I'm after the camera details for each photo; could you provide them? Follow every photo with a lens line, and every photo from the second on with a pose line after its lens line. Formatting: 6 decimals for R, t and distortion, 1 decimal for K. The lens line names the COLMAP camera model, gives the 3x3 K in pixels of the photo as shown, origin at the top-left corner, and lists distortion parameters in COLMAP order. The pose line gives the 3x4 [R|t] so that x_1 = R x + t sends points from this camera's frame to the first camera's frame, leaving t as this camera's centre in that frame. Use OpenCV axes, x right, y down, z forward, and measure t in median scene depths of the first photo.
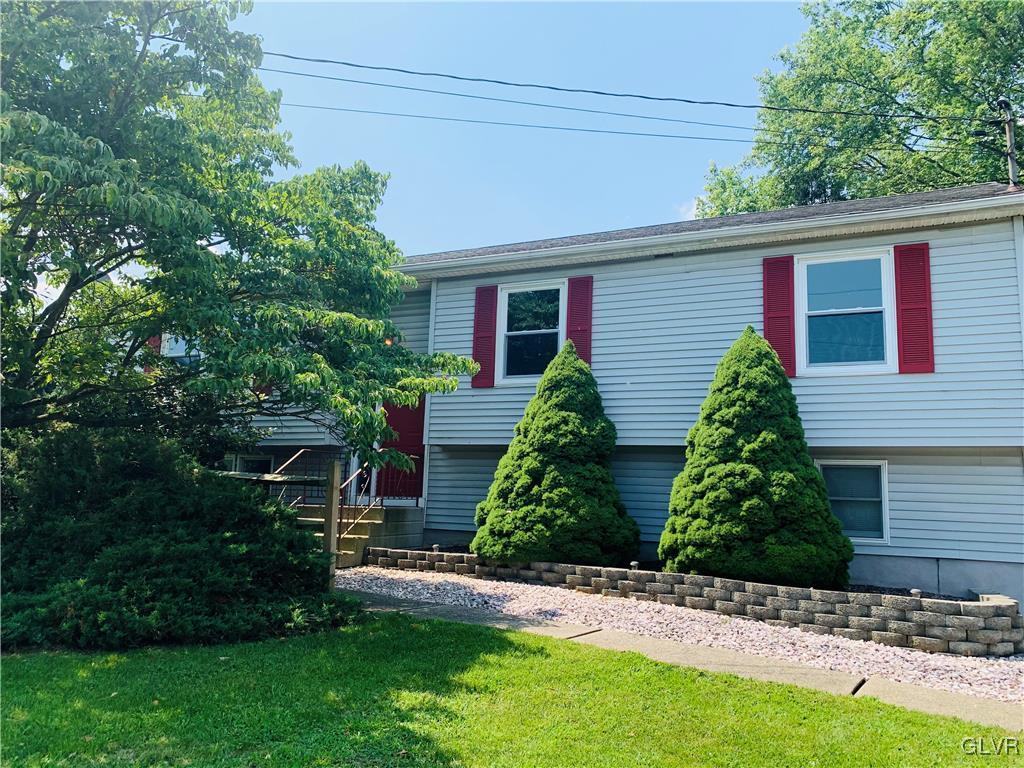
lens RADIAL K [[775.1, 0, 494.1], [0, 775.1, 373.2], [0, 0, 1]] dist [0.008088, -0.041723]
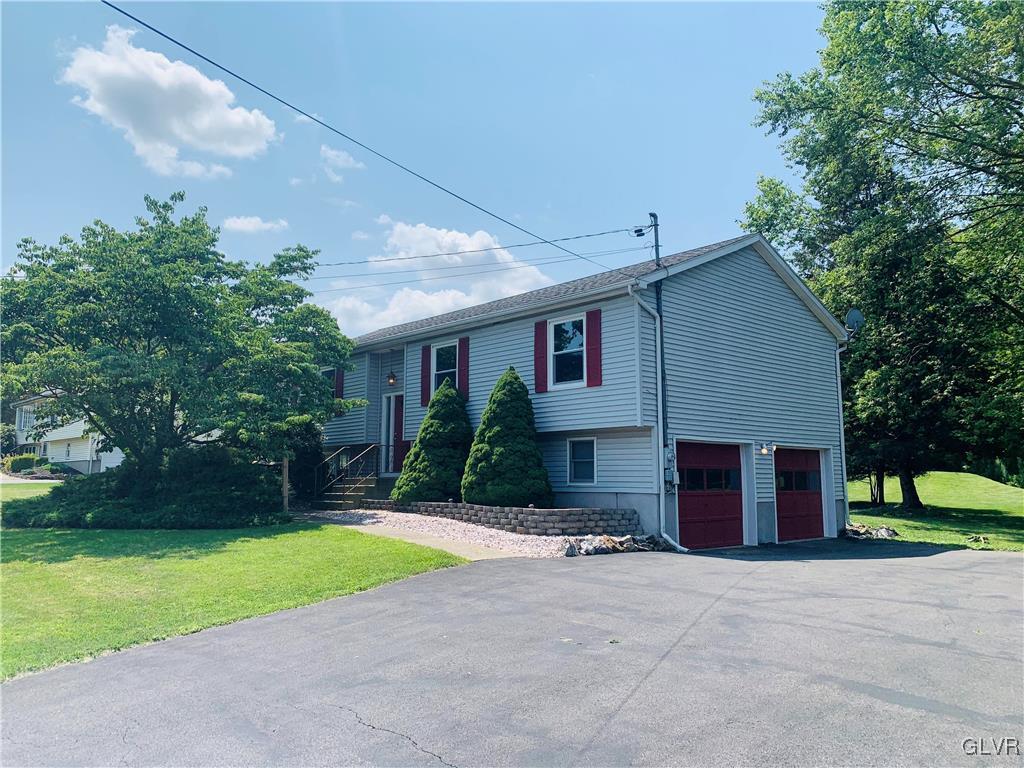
lens RADIAL K [[787.0, 0, 512.7], [0, 787.0, 374.1], [0, 0, 1]] dist [0.040103, -0.063458]
pose [[0.931586, -0.085667, -0.353283, 0.968843], [0.092285, 0.995731, 0.001896, -0.045556], [0.351612, -0.034369, 0.935515, -0.685234]]
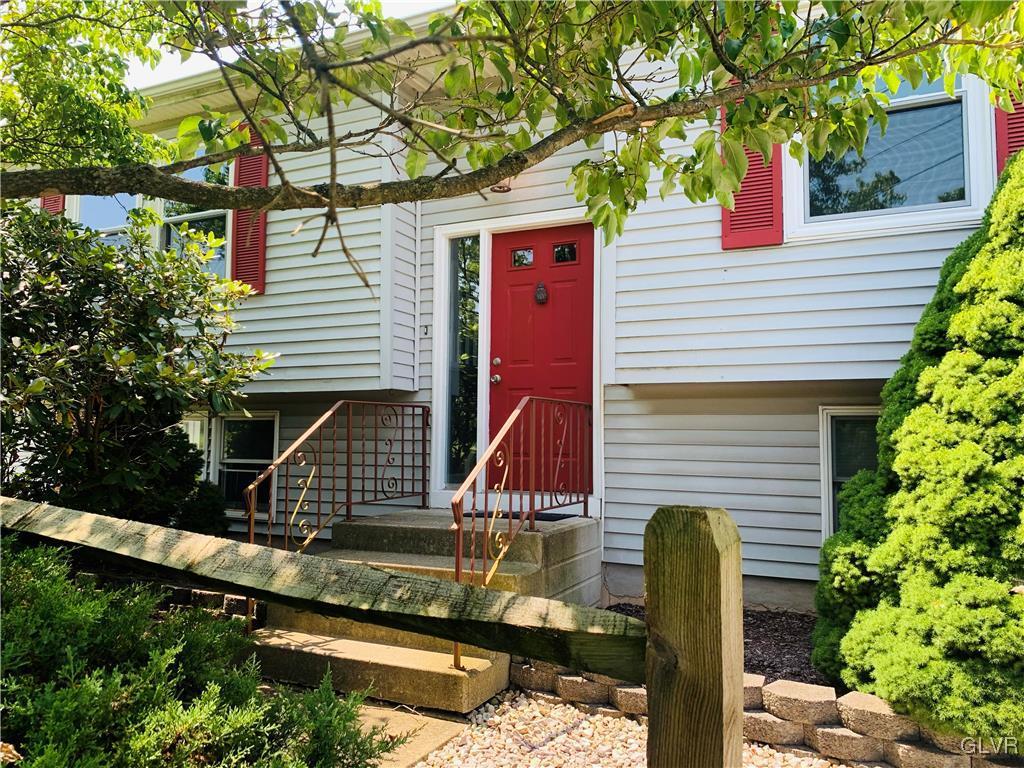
lens RADIAL K [[787.0, 0, 512.7], [0, 787.0, 374.1], [0, 0, 1]] dist [0.040103, -0.063458]
pose [[0.999761, -0.021814, 0.001461, -0.183608], [0.021656, 0.997238, 0.071043, 0.066670], [-0.003007, -0.070994, 0.997472, 0.684950]]
